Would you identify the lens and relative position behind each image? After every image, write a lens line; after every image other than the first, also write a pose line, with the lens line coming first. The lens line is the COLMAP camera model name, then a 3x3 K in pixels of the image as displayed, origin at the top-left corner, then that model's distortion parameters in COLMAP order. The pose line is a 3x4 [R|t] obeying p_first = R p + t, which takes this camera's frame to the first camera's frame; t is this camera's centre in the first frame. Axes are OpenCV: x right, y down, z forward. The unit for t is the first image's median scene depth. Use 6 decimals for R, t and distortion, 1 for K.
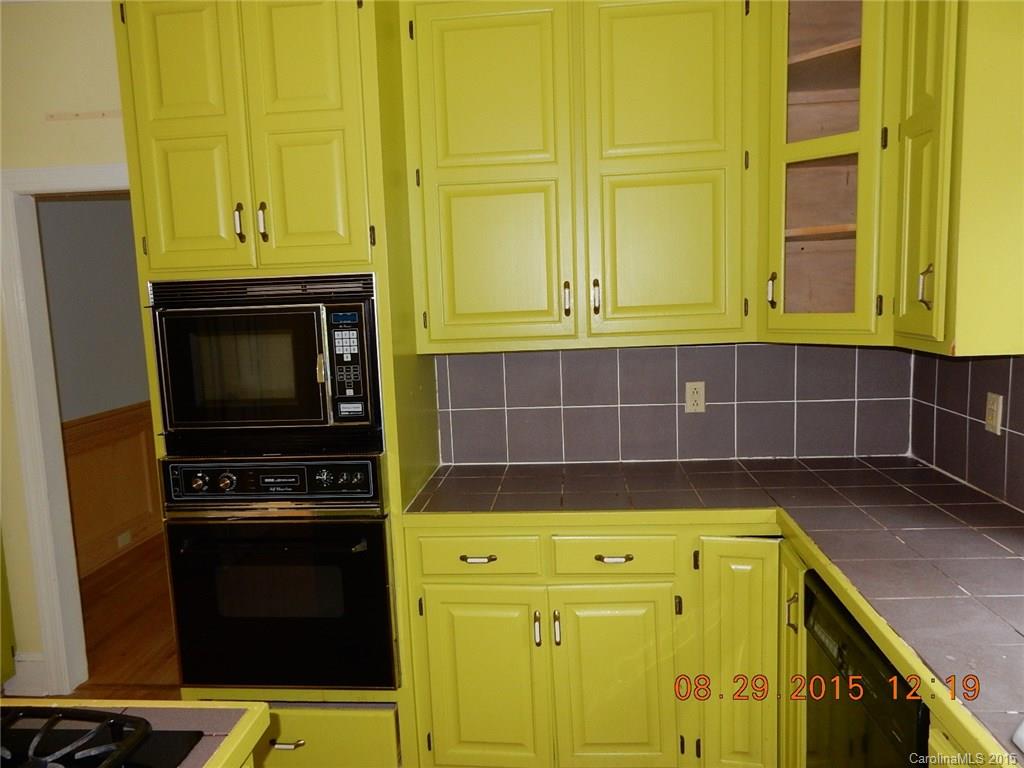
lens RADIAL K [[748.5, 0, 512.2], [0, 748.5, 385.7], [0, 0, 1]] dist [-0.000871, -0.002744]
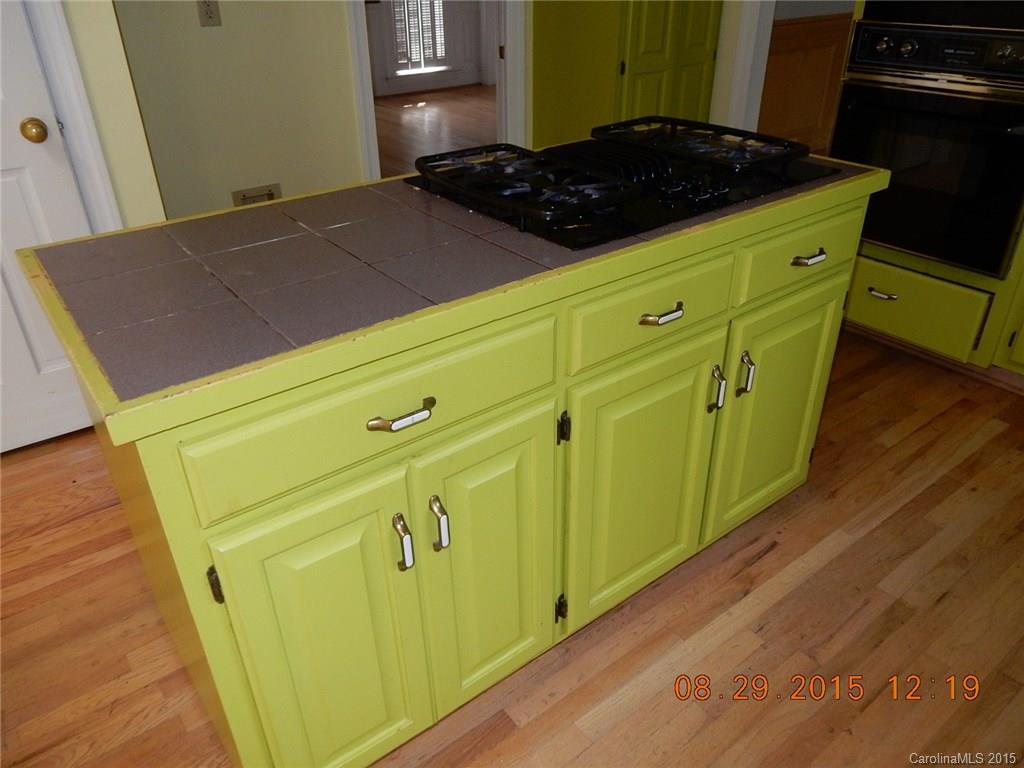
lens RADIAL K [[748.5, 0, 511.5], [0, 748.5, 383.2], [0, 0, 1]] dist [-0.000871, -0.002744]
pose [[0.659814, 0.402414, -0.634593, 0.121586], [-0.111815, 0.887693, 0.446653, 0.139451], [0.743063, -0.223751, 0.630708, -0.217612]]
